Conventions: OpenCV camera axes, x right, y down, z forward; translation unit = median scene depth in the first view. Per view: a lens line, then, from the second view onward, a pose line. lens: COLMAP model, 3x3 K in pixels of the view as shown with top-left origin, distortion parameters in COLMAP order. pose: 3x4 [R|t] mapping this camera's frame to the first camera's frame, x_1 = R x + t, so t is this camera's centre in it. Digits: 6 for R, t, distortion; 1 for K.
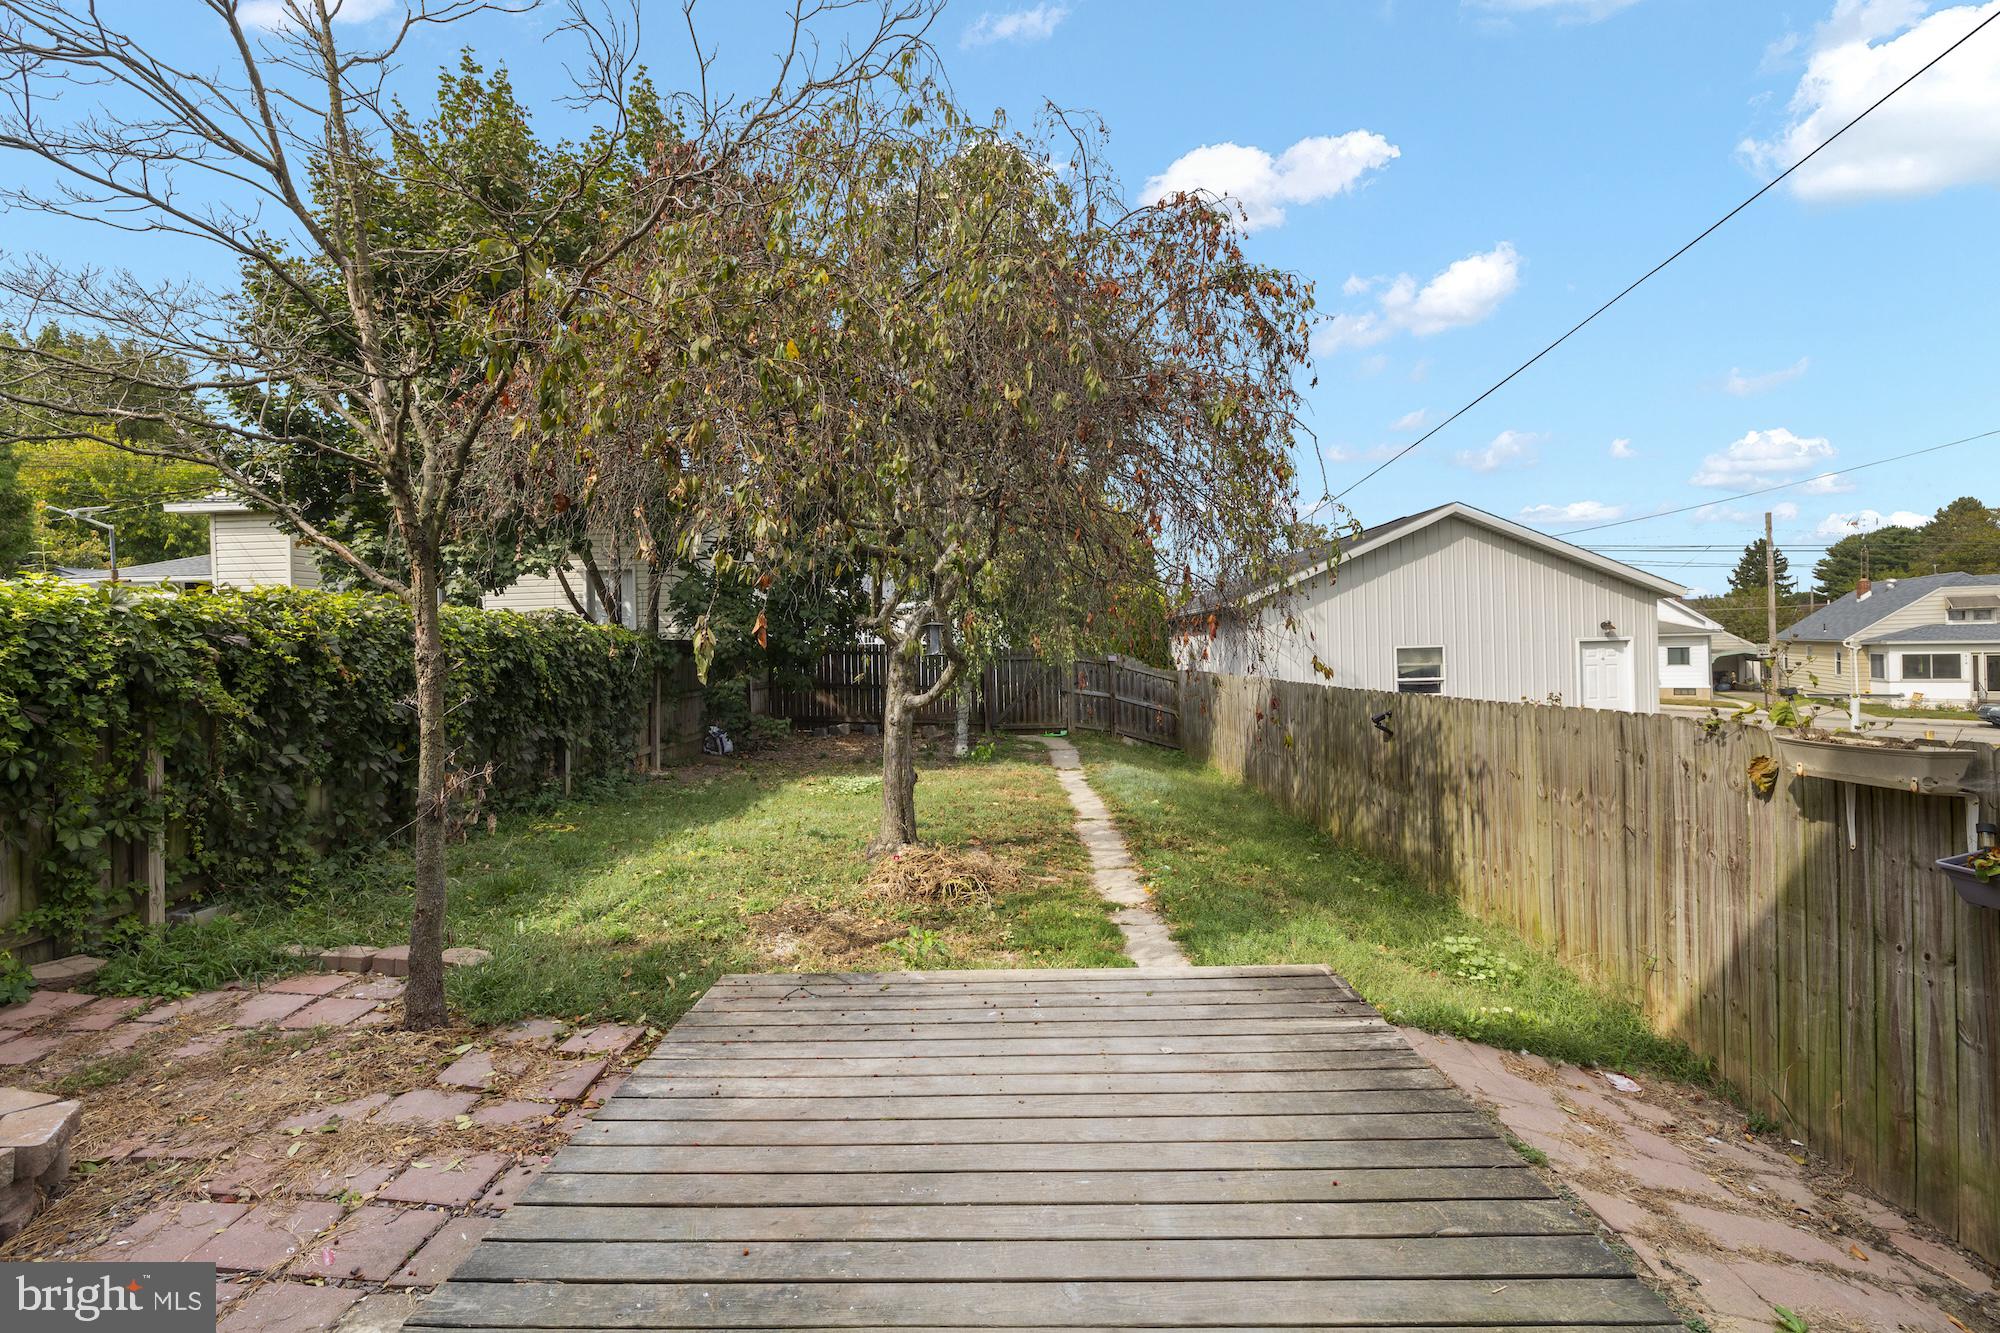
lens RADIAL K [[846.0, 0, 995.5], [0, 846.0, 653.4], [0, 0, 1]] dist [0.000107, -0.000297]
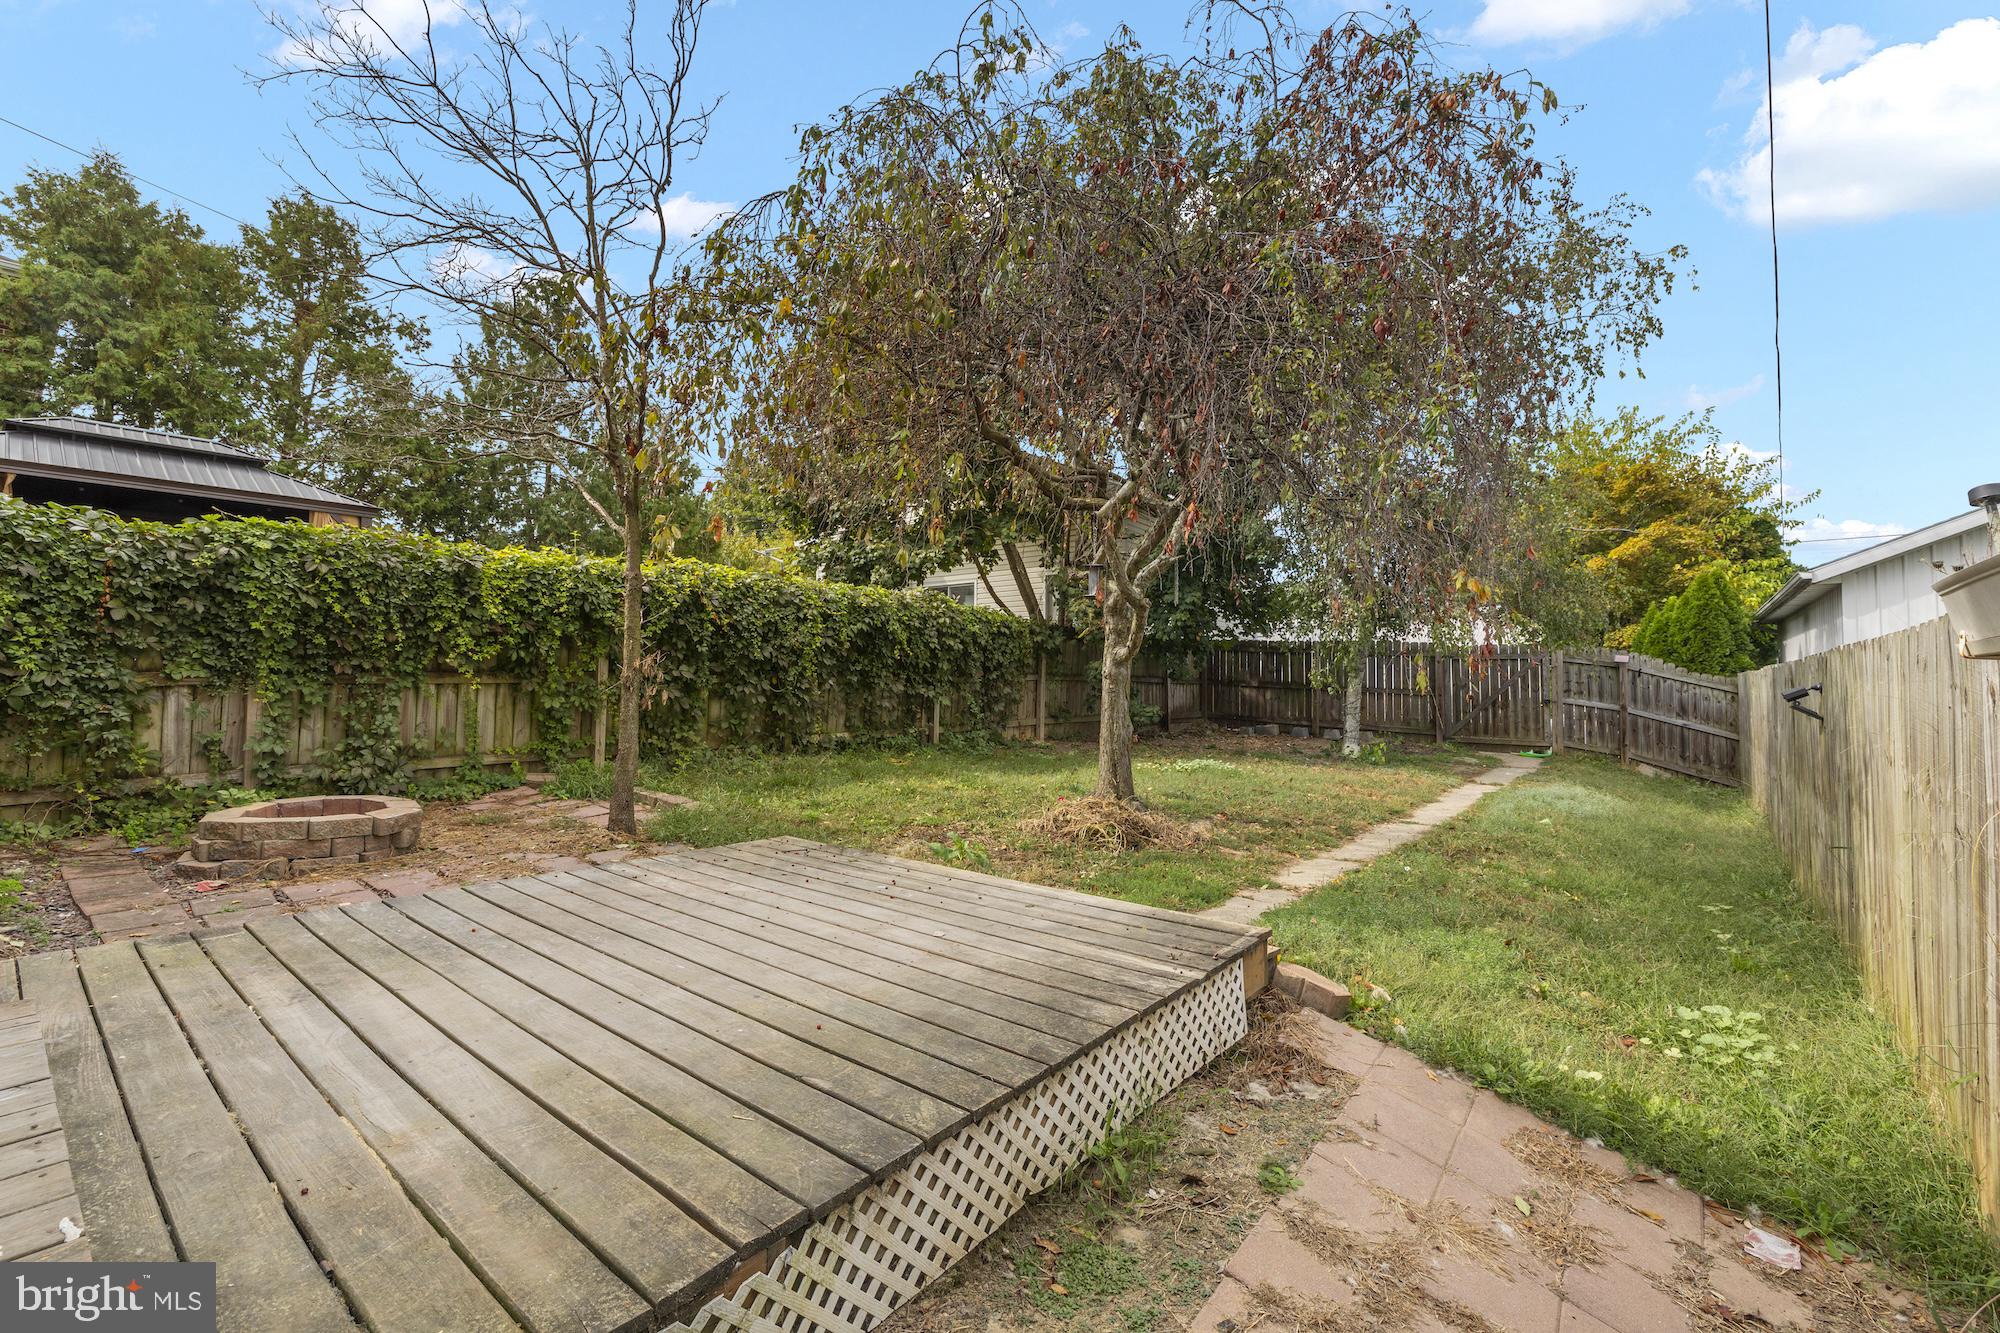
lens RADIAL K [[846.0, 0, 995.5], [0, 846.0, 653.4], [0, 0, 1]] dist [0.000107, -0.000297]
pose [[0.786959, 0.008609, -0.616945, 0.680196], [-0.028263, 0.999356, -0.022107, 0.140120], [0.616358, 0.034834, 0.786695, 0.226555]]
